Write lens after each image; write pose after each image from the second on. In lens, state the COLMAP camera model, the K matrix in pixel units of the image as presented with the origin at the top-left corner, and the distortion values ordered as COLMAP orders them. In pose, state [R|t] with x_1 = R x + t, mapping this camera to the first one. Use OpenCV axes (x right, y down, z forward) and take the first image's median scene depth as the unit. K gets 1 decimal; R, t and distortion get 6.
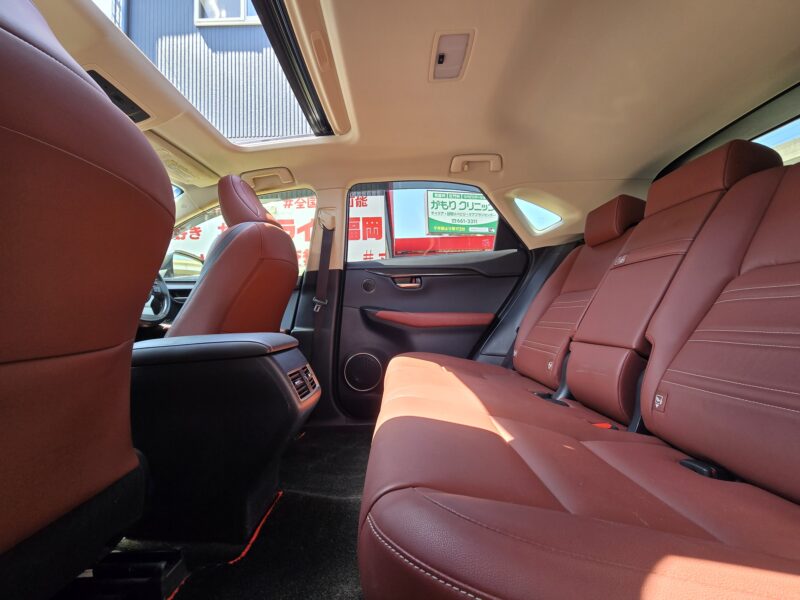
lens RADIAL K [[325.6, 0, 400.0], [0, 325.6, 300.0], [0, 0, 1]] dist [-0.000584, -0.000044]
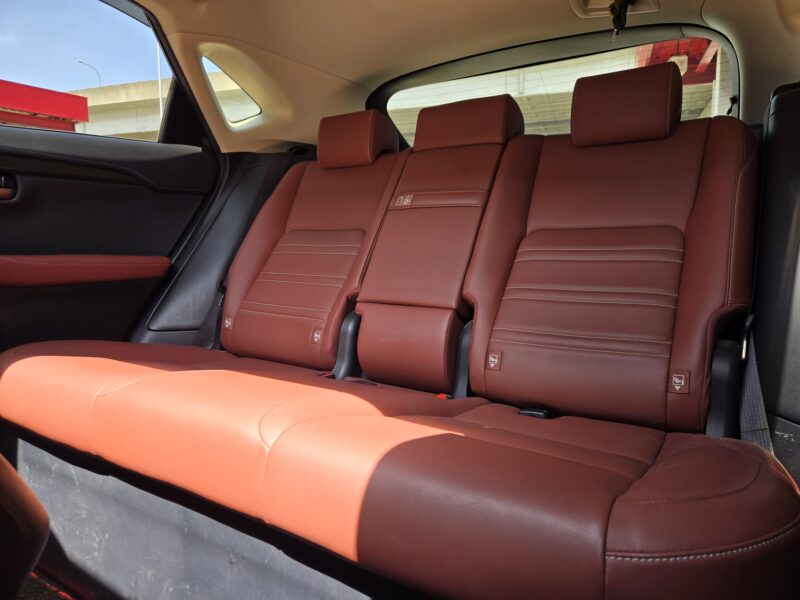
lens RADIAL K [[542.6, 0, 400.0], [0, 542.6, 300.0], [0, 0, 1]] dist [0.055429, 0.000695]
pose [[0.569799, -0.056699, 0.819826, -0.402155], [-0.061027, 0.991943, 0.111018, -0.022543], [-0.819515, -0.113289, 0.561748, 0.179556]]
